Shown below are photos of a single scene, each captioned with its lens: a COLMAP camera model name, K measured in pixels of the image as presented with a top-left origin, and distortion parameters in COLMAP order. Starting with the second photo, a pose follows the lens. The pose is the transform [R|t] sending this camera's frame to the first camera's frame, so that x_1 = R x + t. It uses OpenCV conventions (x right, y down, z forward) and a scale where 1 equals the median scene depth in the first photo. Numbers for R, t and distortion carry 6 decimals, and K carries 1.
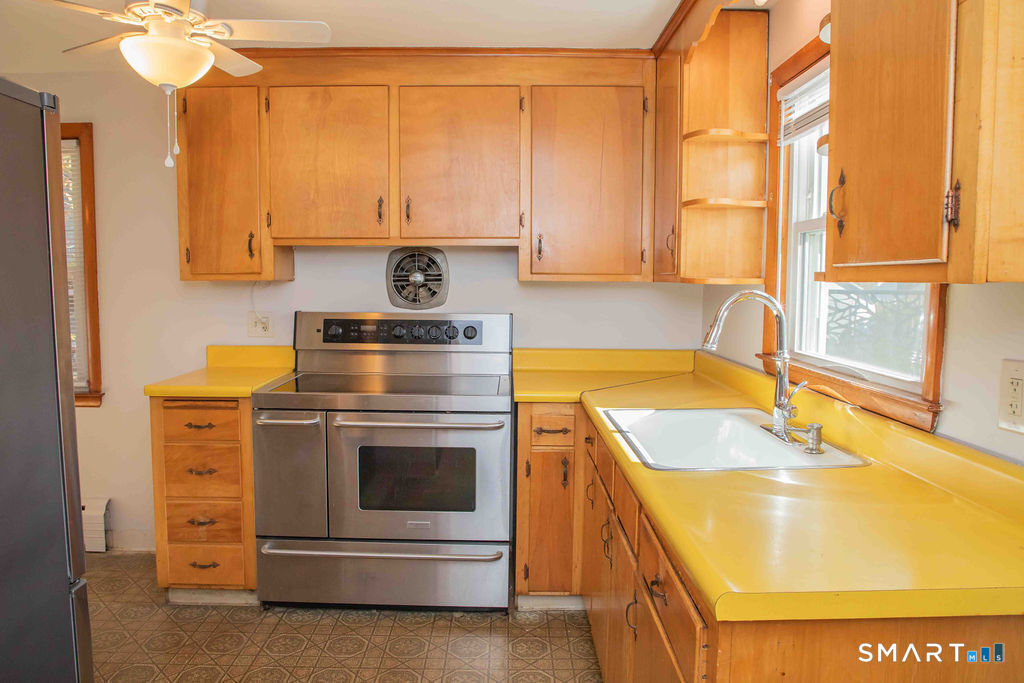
lens RADIAL K [[693.5, 0, 511.9], [0, 693.5, 338.5], [0, 0, 1]] dist [-0.086930, 0.031907]
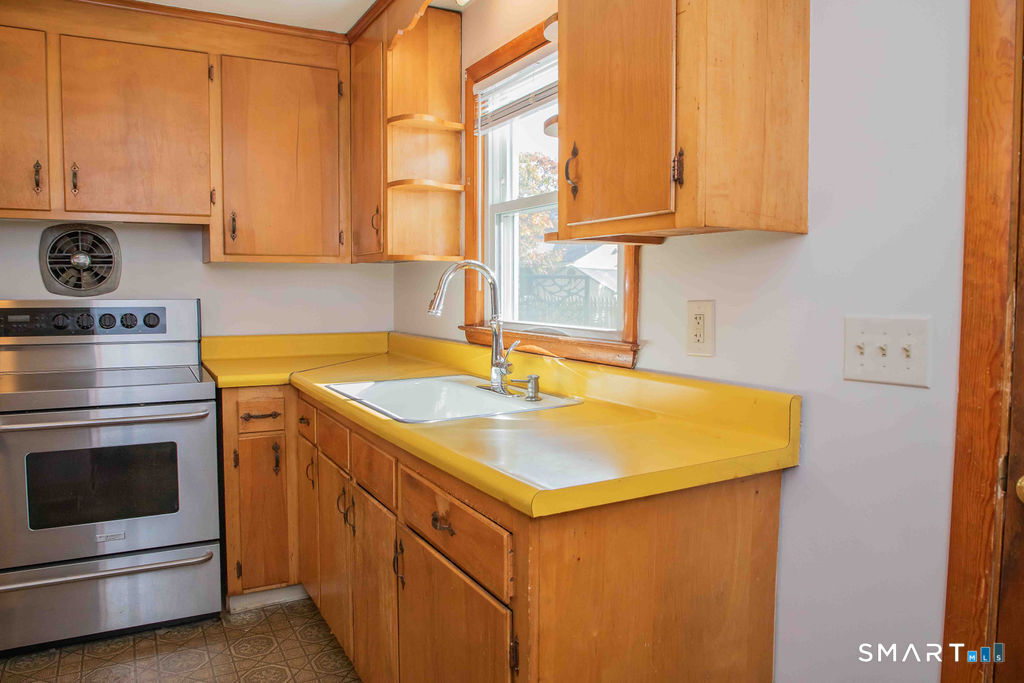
lens RADIAL K [[693.5, 0, 511.9], [0, 693.5, 338.5], [0, 0, 1]] dist [-0.086930, 0.031907]
pose [[0.873240, -0.039334, 0.485701, -0.093075], [0.043086, 0.999065, 0.003445, 0.037464], [-0.485382, 0.017919, 0.874118, 0.001587]]
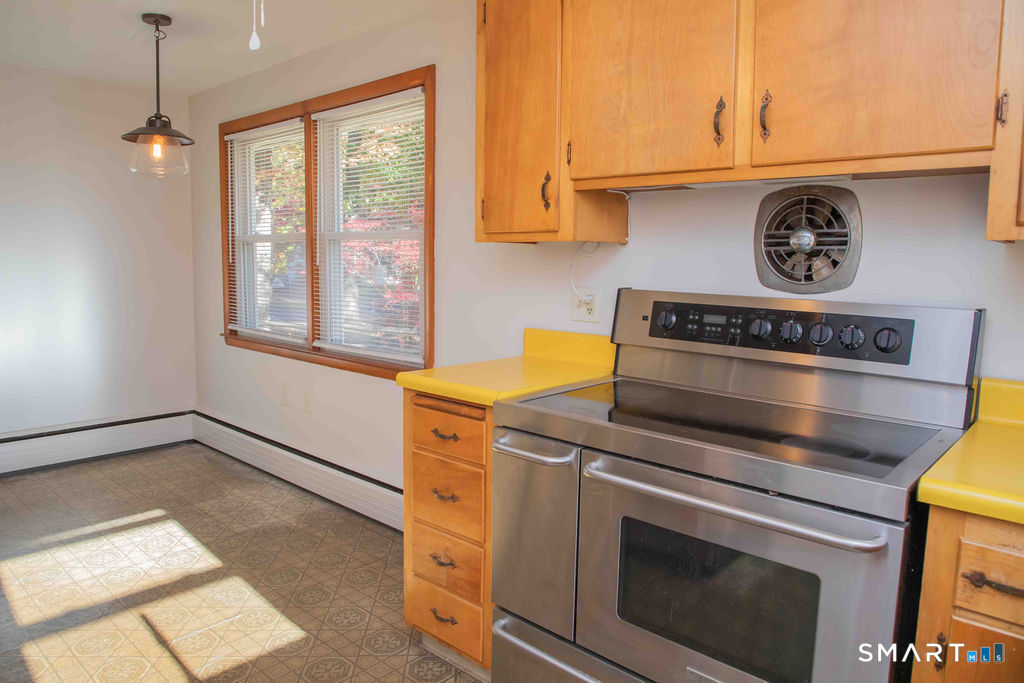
lens RADIAL K [[693.5, 0, 511.9], [0, 693.5, 338.5], [0, 0, 1]] dist [-0.086930, 0.031907]
pose [[0.735390, 0.082233, -0.672636, 0.091829], [-0.068269, 0.996550, 0.047194, -0.017032], [0.674196, 0.011215, 0.738467, 0.483424]]
